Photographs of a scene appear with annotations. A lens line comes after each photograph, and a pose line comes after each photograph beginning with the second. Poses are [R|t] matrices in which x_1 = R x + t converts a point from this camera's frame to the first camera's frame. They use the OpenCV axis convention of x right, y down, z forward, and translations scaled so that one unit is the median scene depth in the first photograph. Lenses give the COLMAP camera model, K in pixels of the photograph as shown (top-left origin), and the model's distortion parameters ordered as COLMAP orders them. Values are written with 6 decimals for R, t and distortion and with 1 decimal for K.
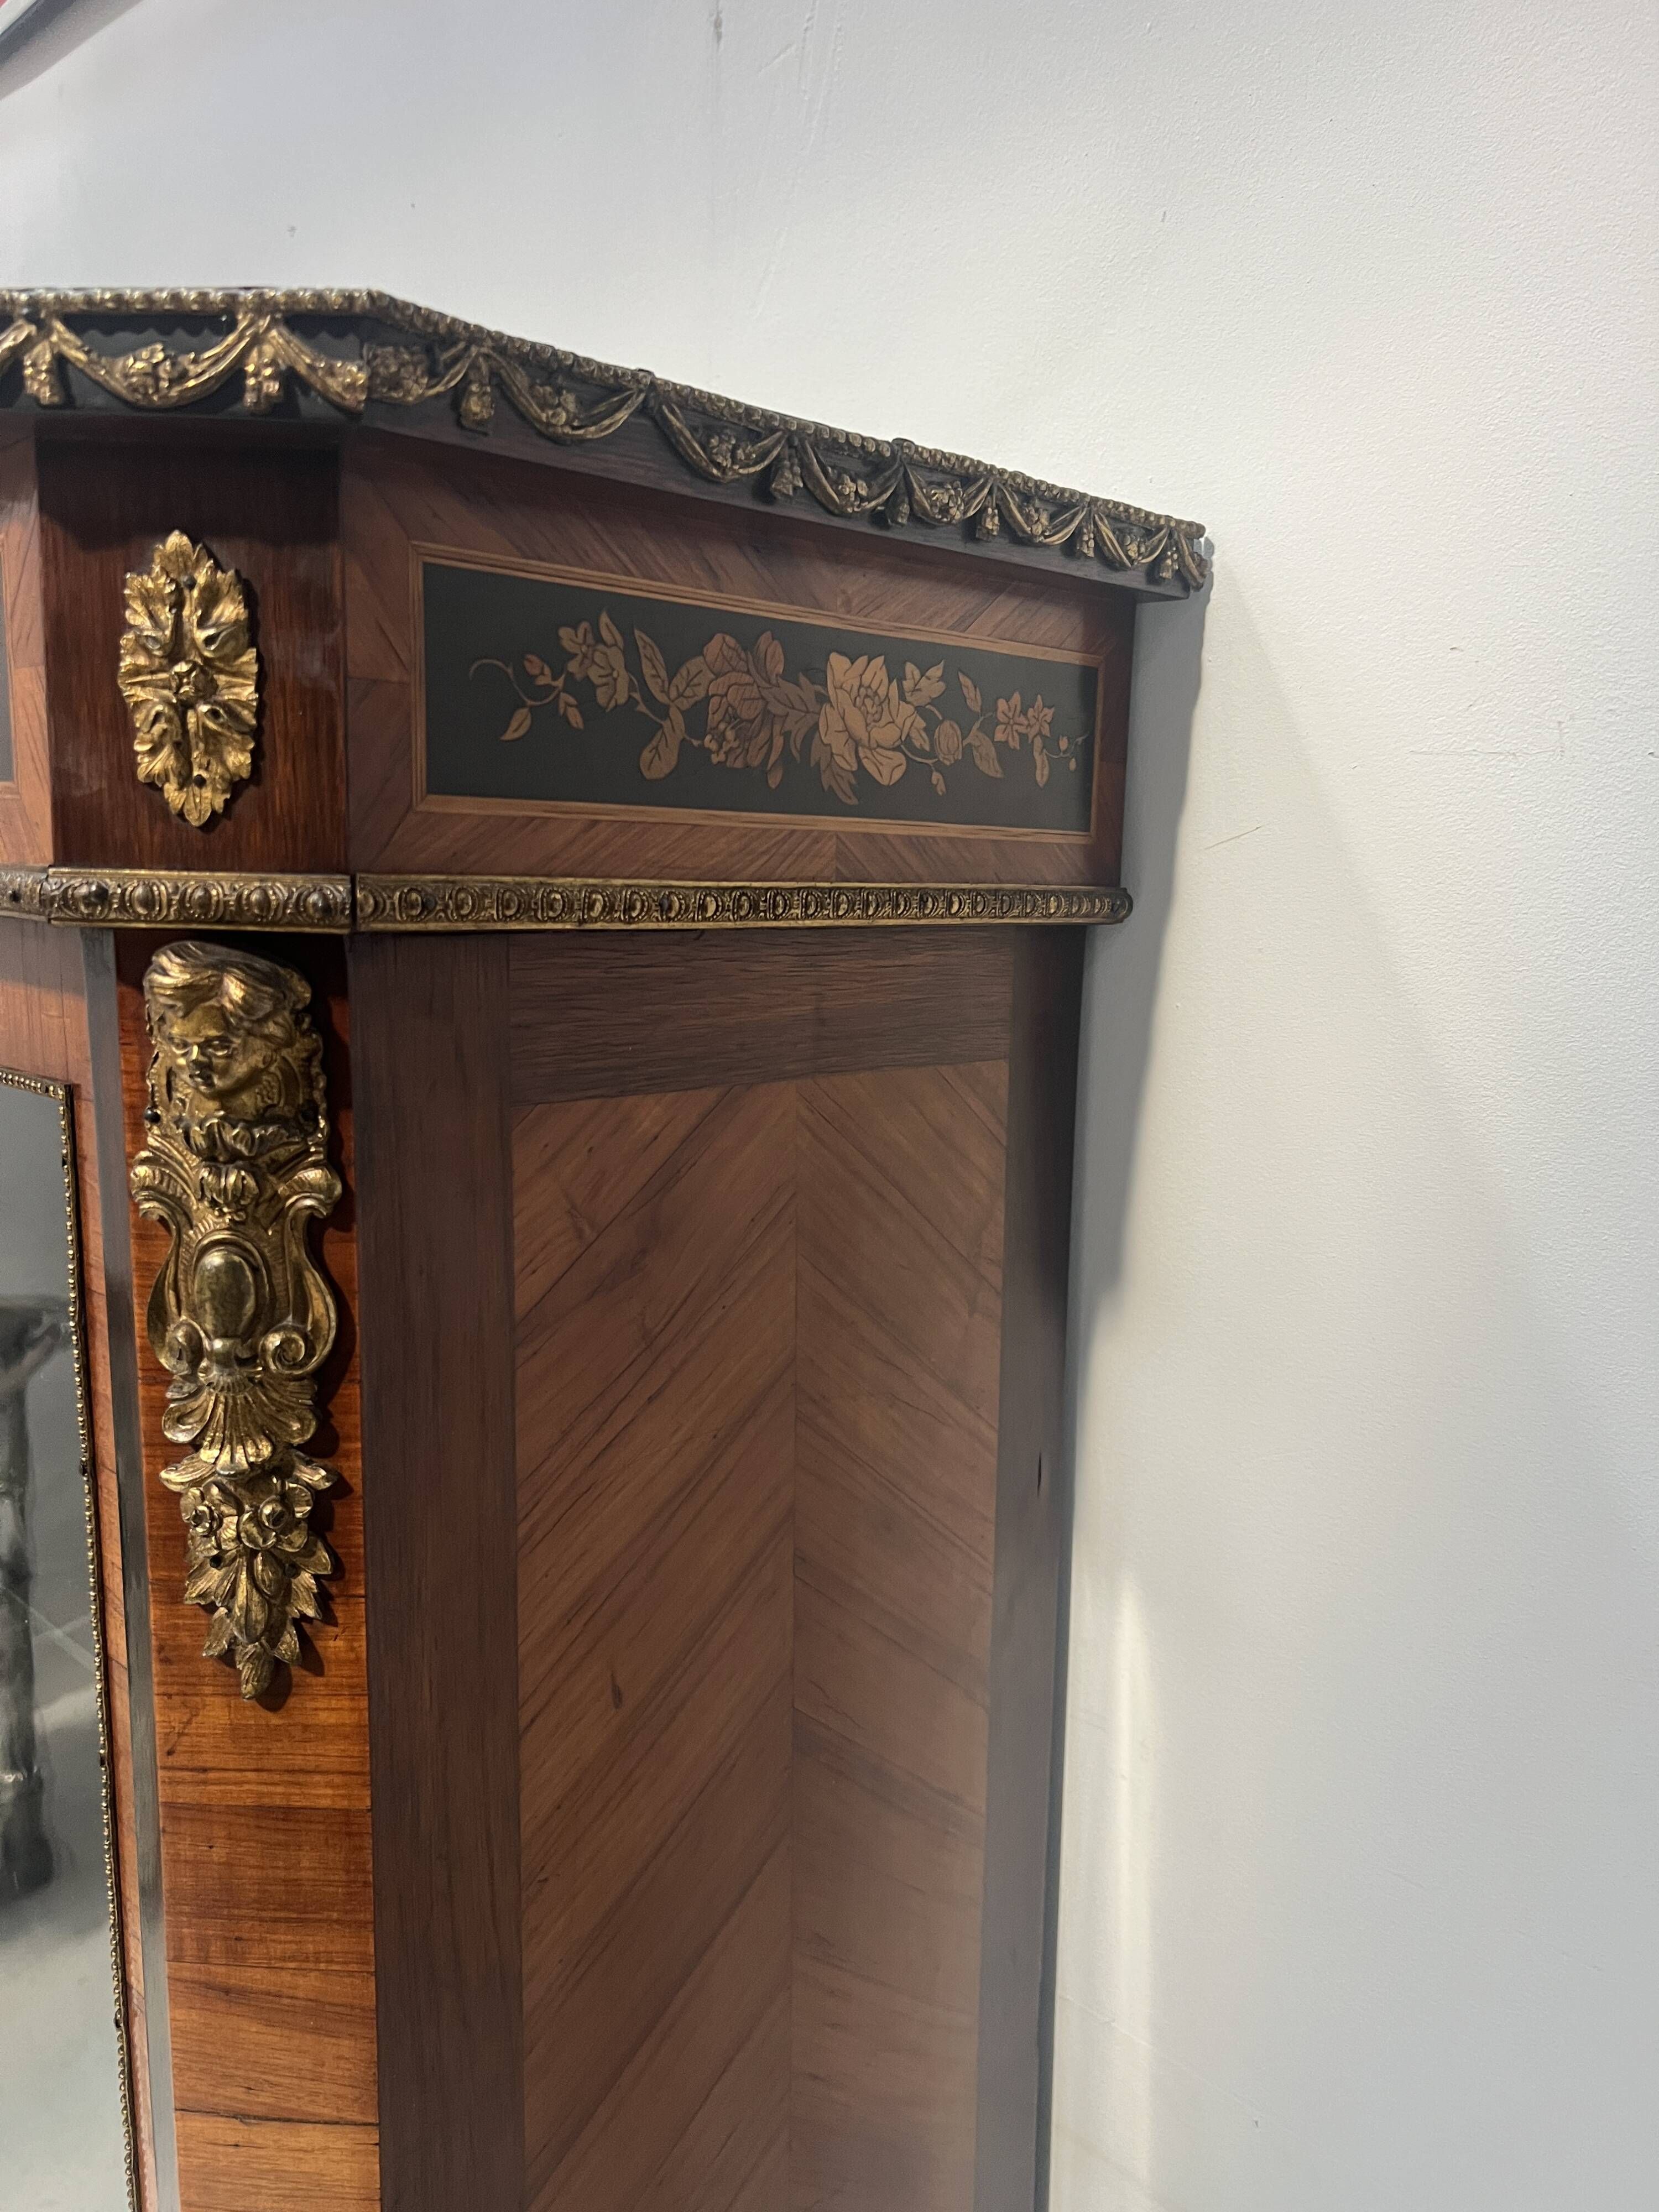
lens RADIAL K [[1690.0, 0, 823.5], [0, 1690.0, 1122.6], [0, 0, 1]] dist [0.051775, -0.083430]
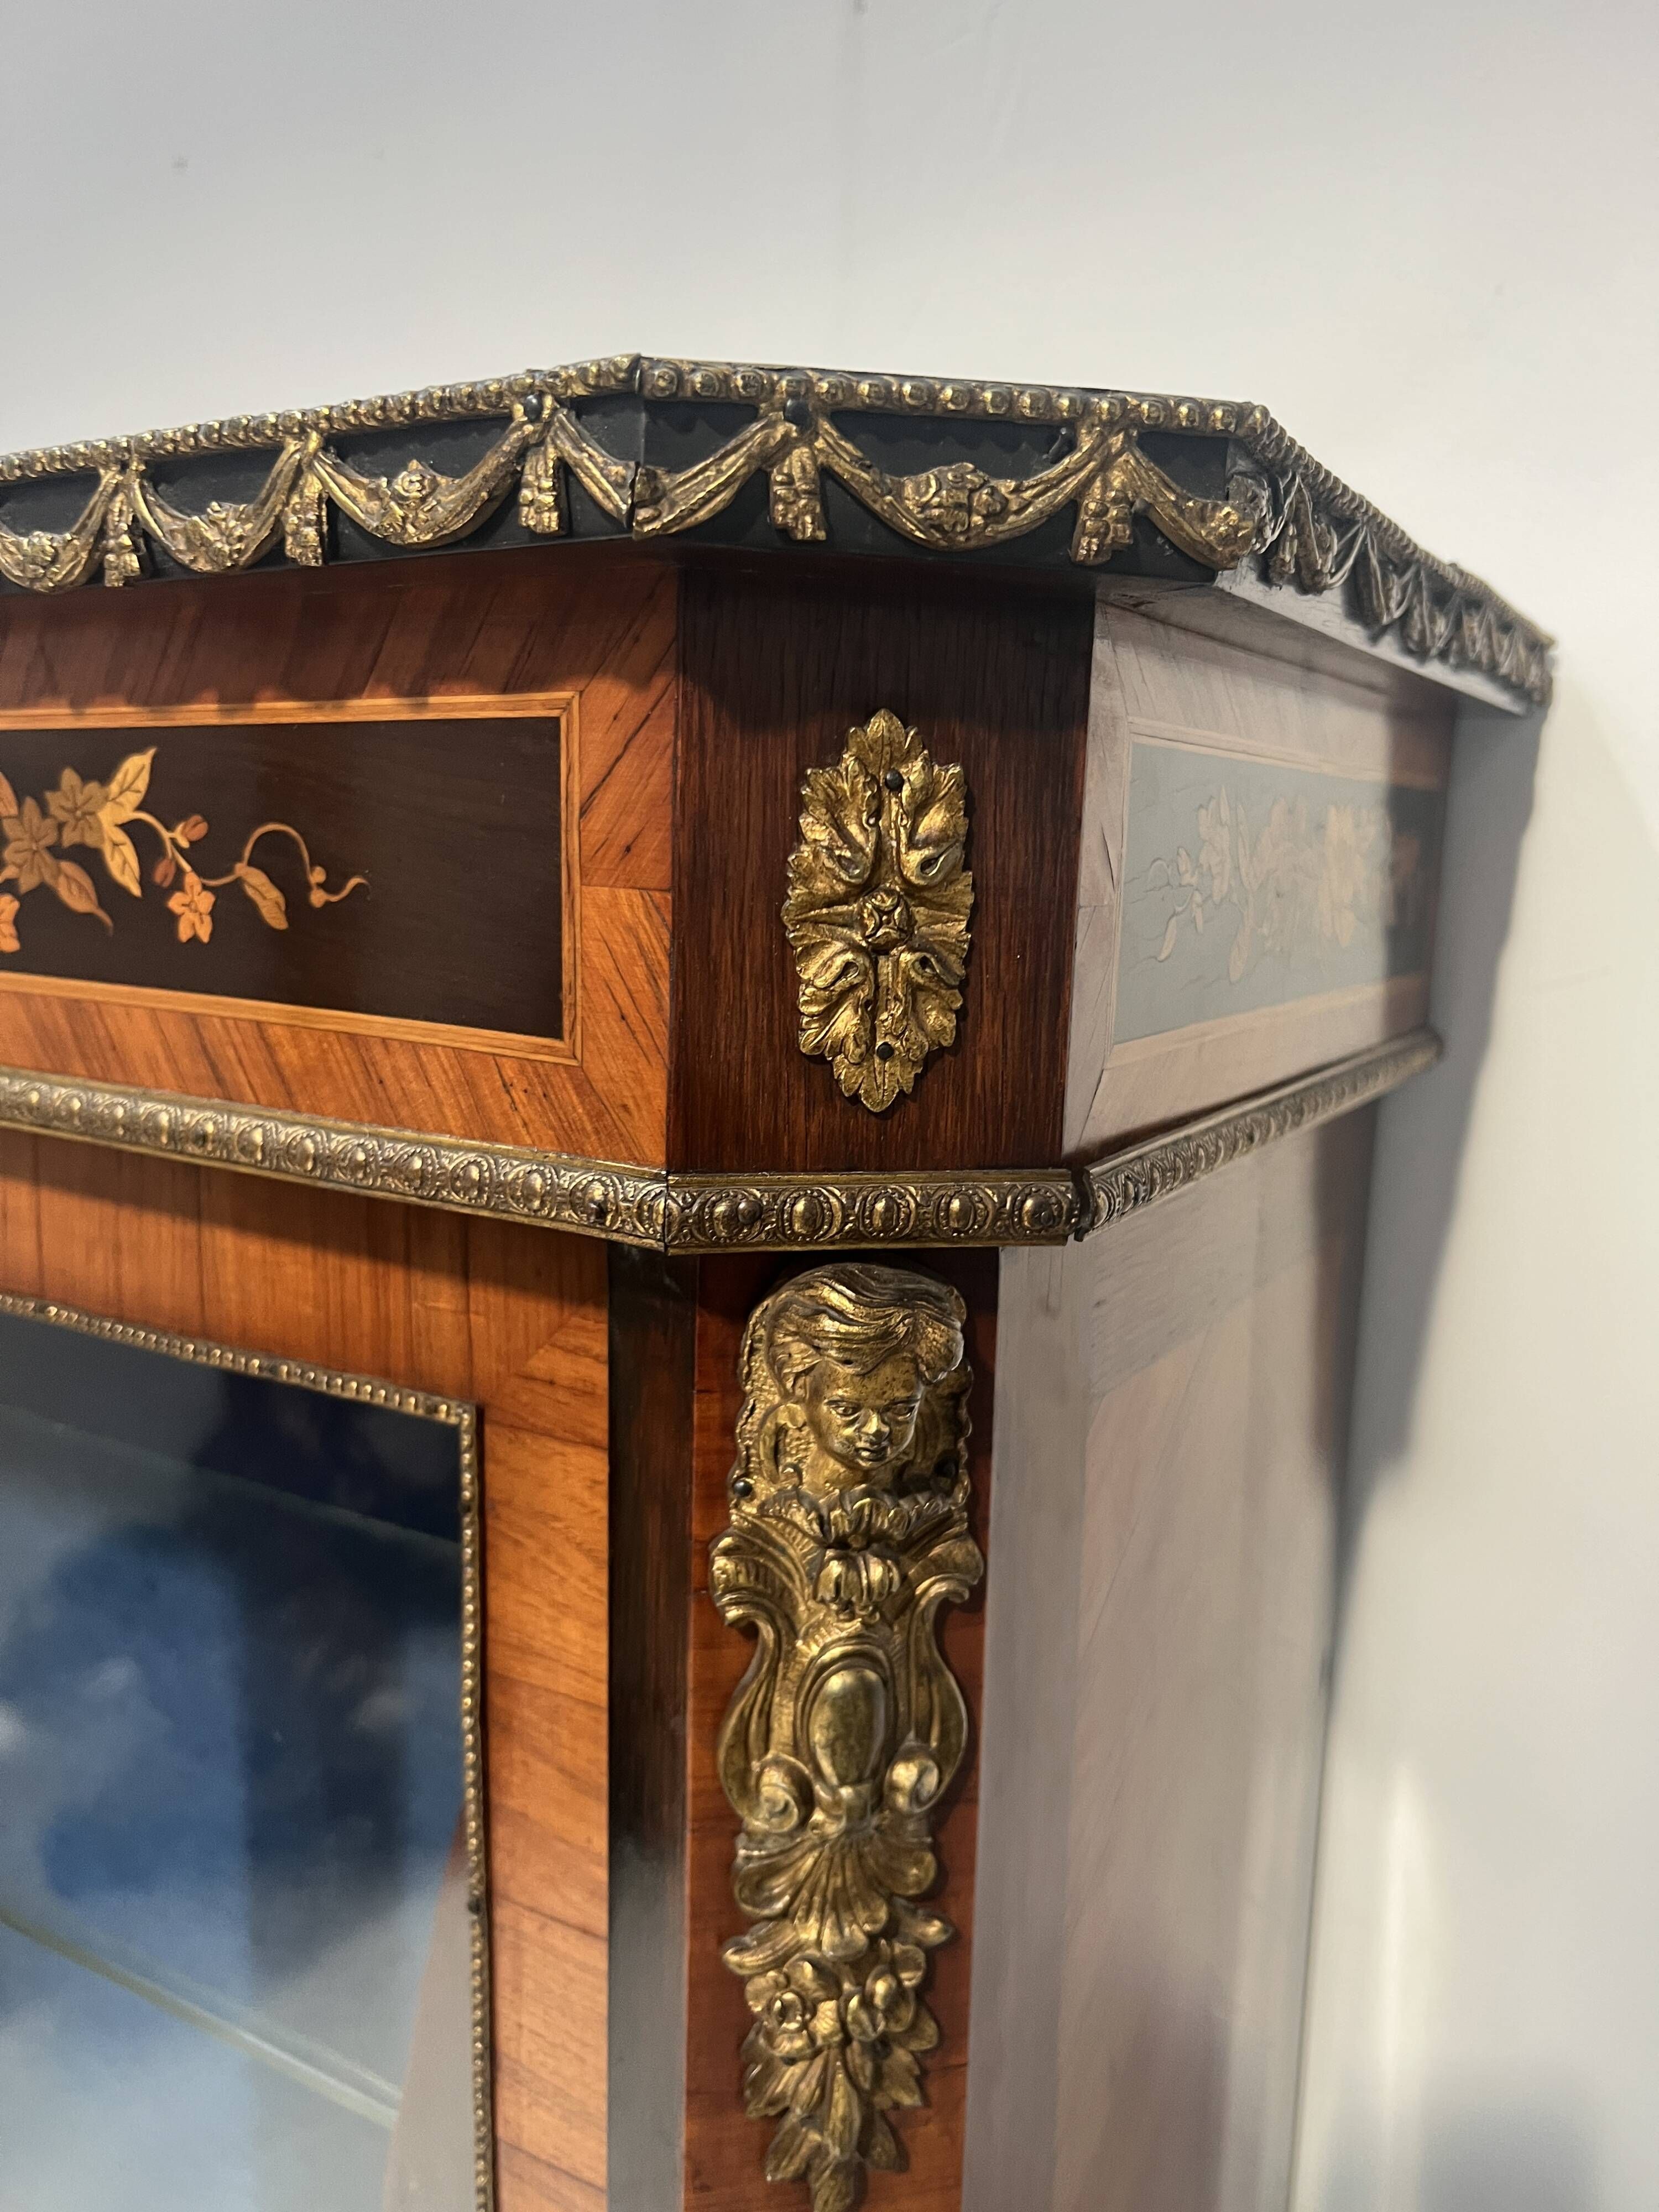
lens RADIAL K [[1708.9, 0, 833.3], [0, 1708.9, 1127.9], [0, 0, 1]] dist [0.025774, -0.053062]
pose [[0.970185, -0.033058, 0.240099, -0.513969], [0.027855, 0.999299, 0.025029, -0.170942], [-0.240758, -0.017595, 0.970426, 0.276097]]
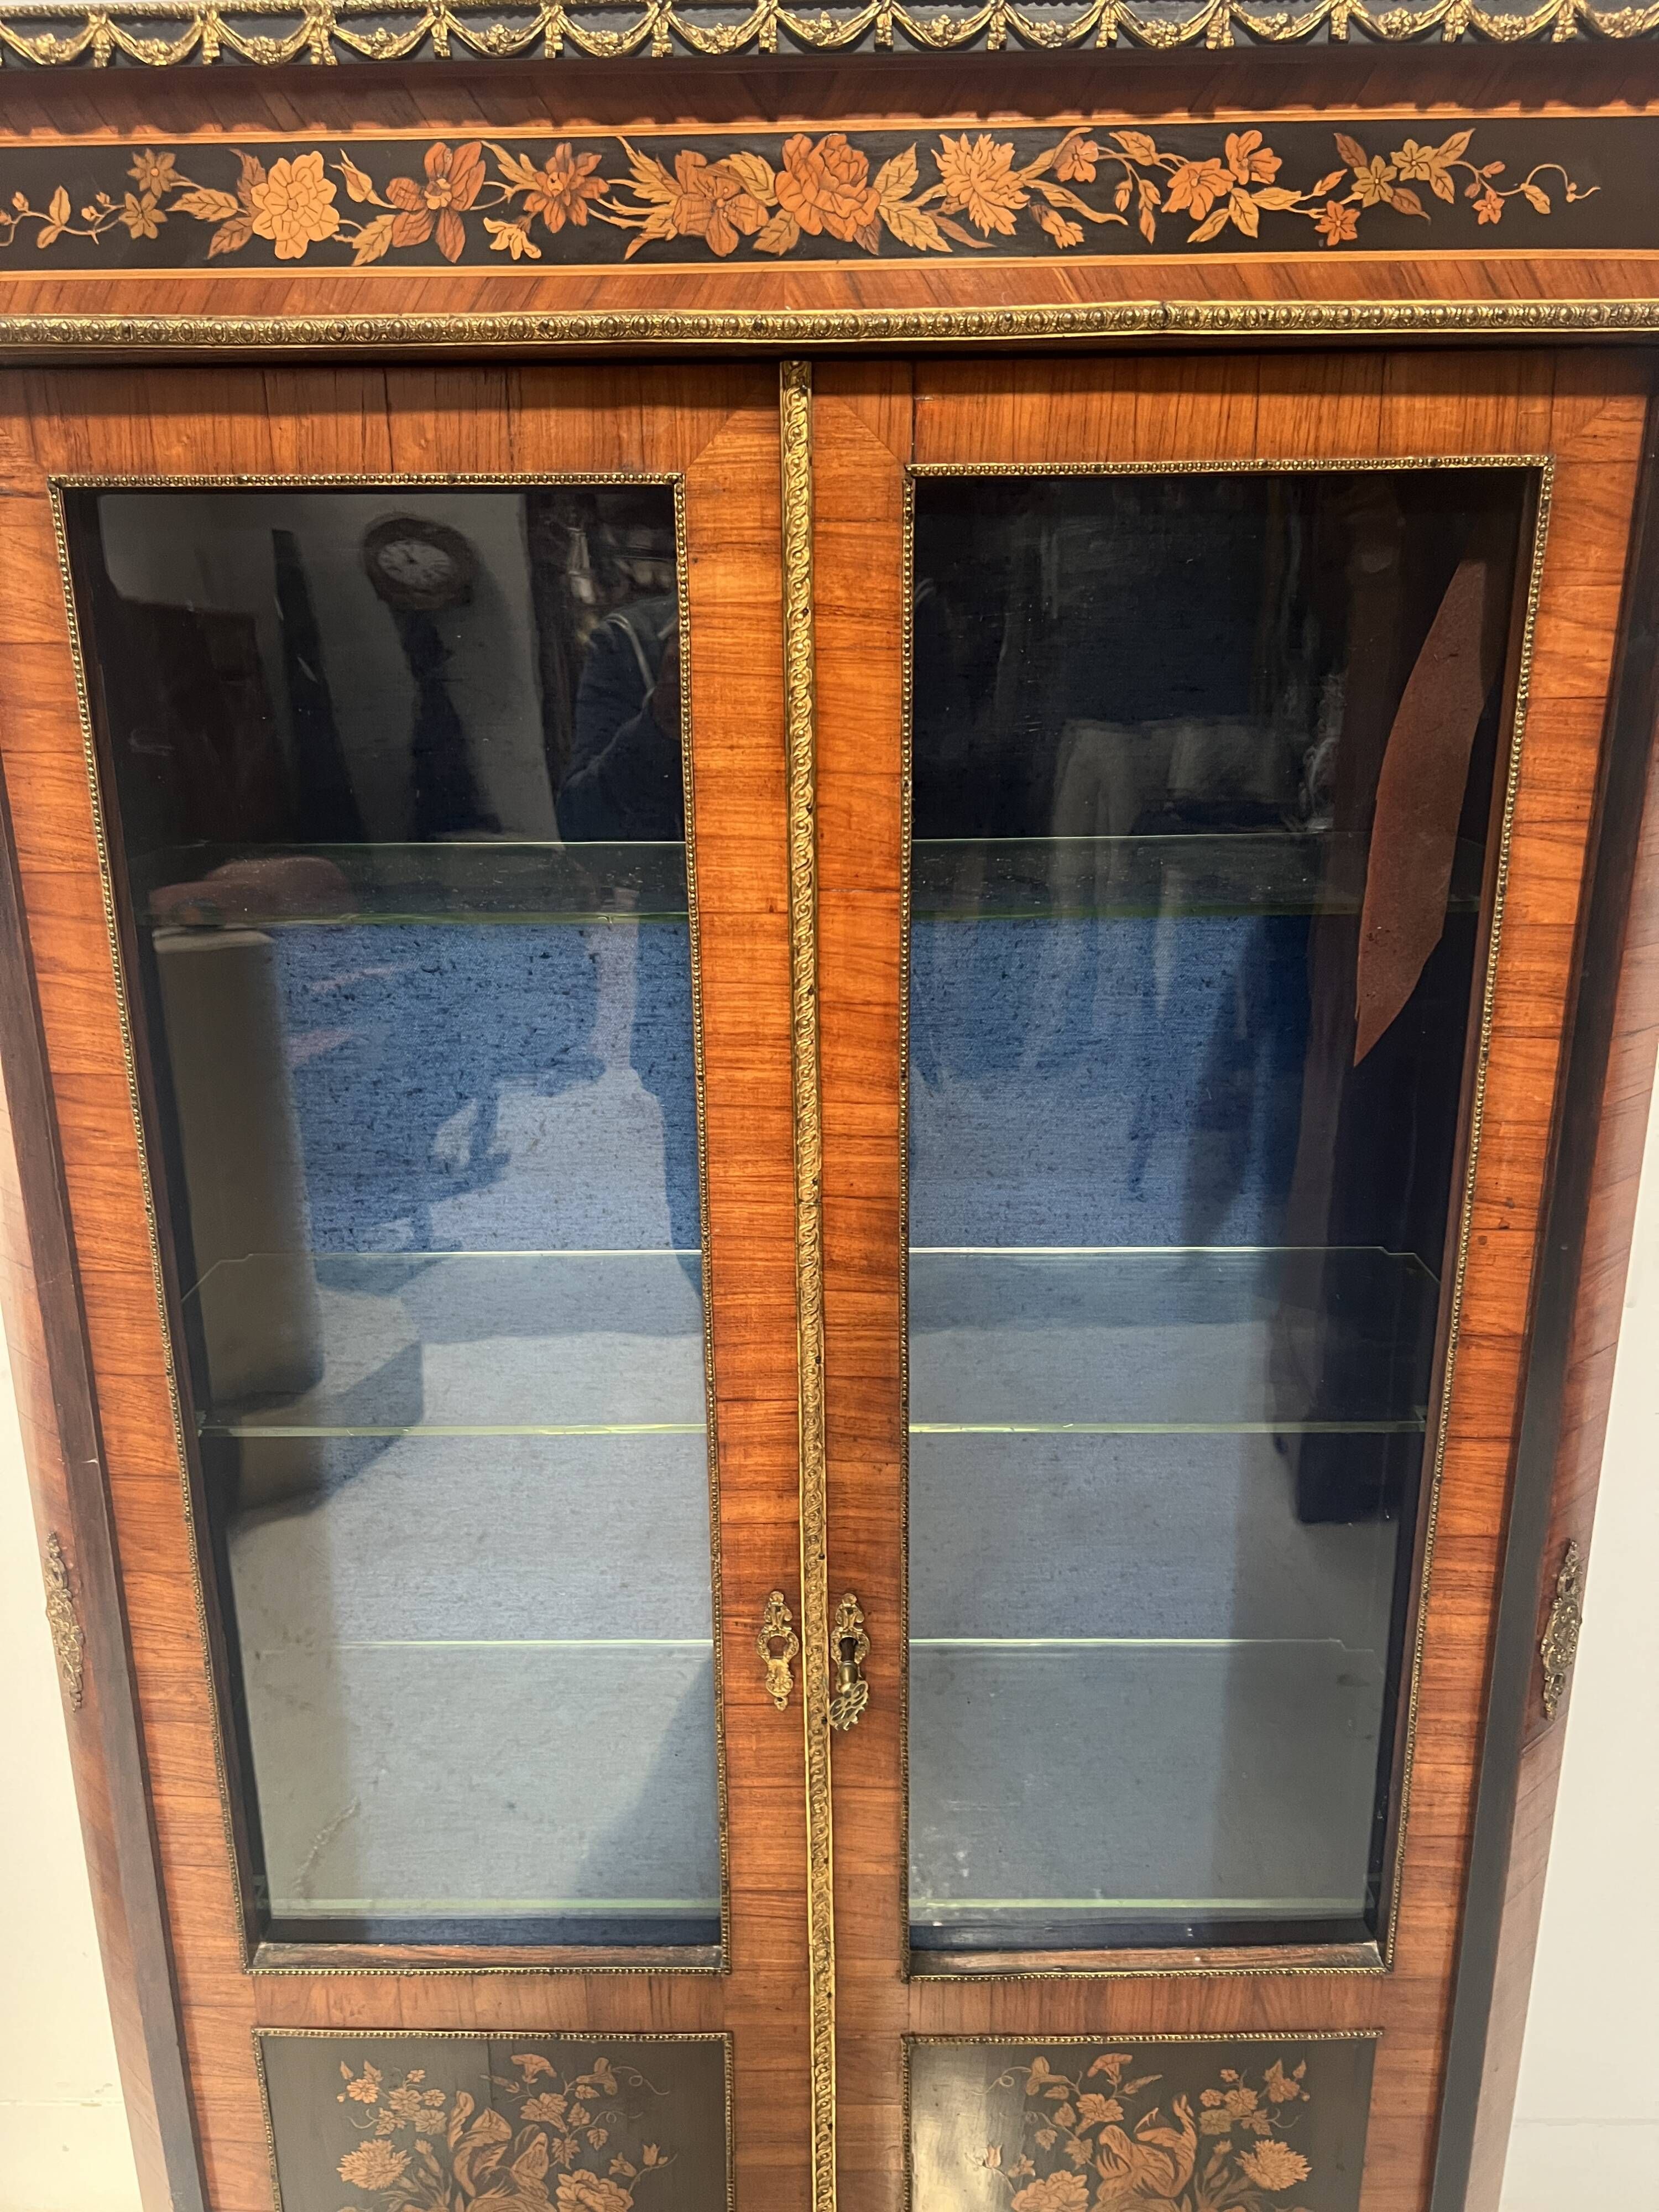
lens RADIAL K [[1672.9, 0, 810.0], [0, 1672.9, 1133.4], [0, 0, 1]] dist [0.056182, -0.065323]
pose [[0.723376, -0.221762, 0.653872, -2.431546], [0.127108, 0.973603, 0.189581, 0.241044], [-0.678654, -0.054026, 0.732468, 0.265076]]
